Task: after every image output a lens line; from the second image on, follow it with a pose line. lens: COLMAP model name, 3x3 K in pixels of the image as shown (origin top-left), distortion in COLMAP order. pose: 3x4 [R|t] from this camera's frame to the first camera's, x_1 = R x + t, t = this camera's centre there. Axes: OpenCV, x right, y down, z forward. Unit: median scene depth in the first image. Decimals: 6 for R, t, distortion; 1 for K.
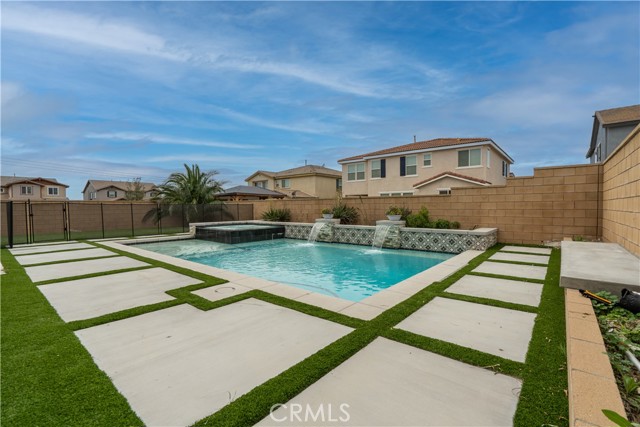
lens RADIAL K [[300.9, 0, 316.4], [0, 300.9, 202.9], [0, 0, 1]] dist [0.001199, -0.000086]
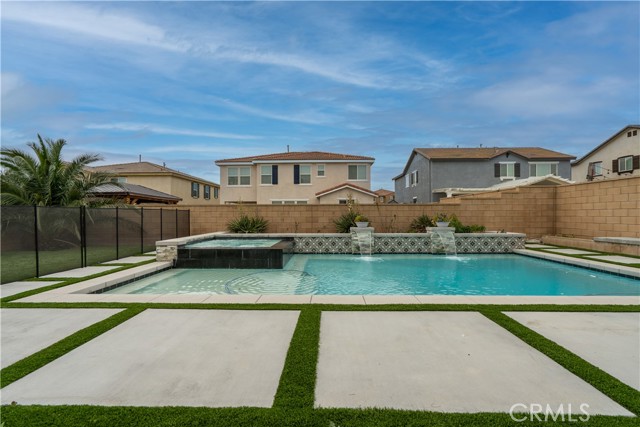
lens RADIAL K [[297.2, 0, 319.6], [0, 297.2, 217.1], [0, 0, 1]] dist [0.000114, 0.000253]
pose [[0.768438, -0.001598, 0.639922, -0.309309], [-0.009737, 0.999852, 0.014189, 0.005697], [-0.639850, -0.017135, 0.768309, 0.205337]]
